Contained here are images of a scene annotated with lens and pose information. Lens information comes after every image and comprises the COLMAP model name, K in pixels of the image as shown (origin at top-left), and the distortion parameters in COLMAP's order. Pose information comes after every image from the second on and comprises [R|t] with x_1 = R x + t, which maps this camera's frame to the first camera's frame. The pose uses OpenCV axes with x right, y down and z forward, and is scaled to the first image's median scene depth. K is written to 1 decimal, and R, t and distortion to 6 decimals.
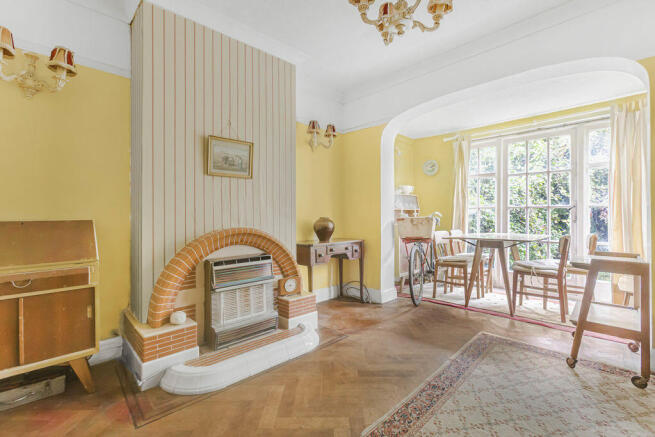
lens RADIAL K [[296.4, 0, 326.1], [0, 296.4, 215.6], [0, 0, 1]] dist [-0.000315, 0.000498]
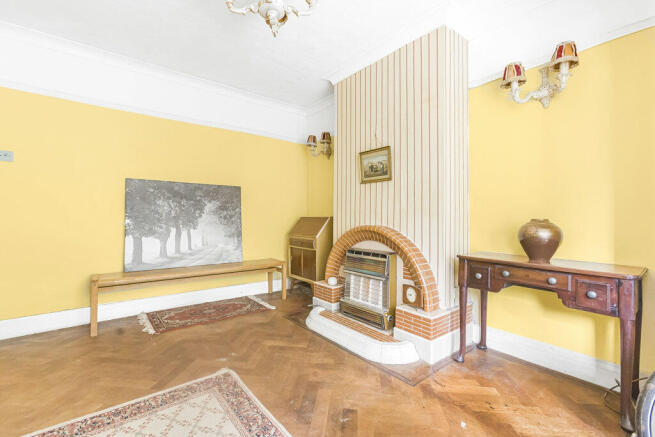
lens RADIAL K [[296.4, 0, 326.1], [0, 296.4, 215.6], [0, 0, 1]] dist [-0.000315, 0.000498]
pose [[-0.112853, 0.003961, -0.993604, 0.622153], [-0.002826, 0.999987, 0.004307, -0.001612], [0.993608, 0.003294, -0.112841, 0.681052]]
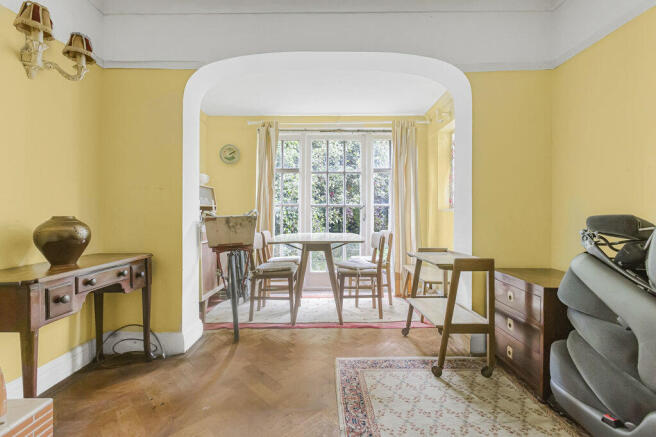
lens RADIAL K [[296.9, 0, 326.6], [0, 296.9, 215.6], [0, 0, 1]] dist [-0.000315, 0.000498]
pose [[0.705854, 0.000830, 0.708357, -0.049808], [-0.001720, 0.999998, 0.000542, 0.003816], [-0.708356, -0.001601, 0.705854, 0.359205]]
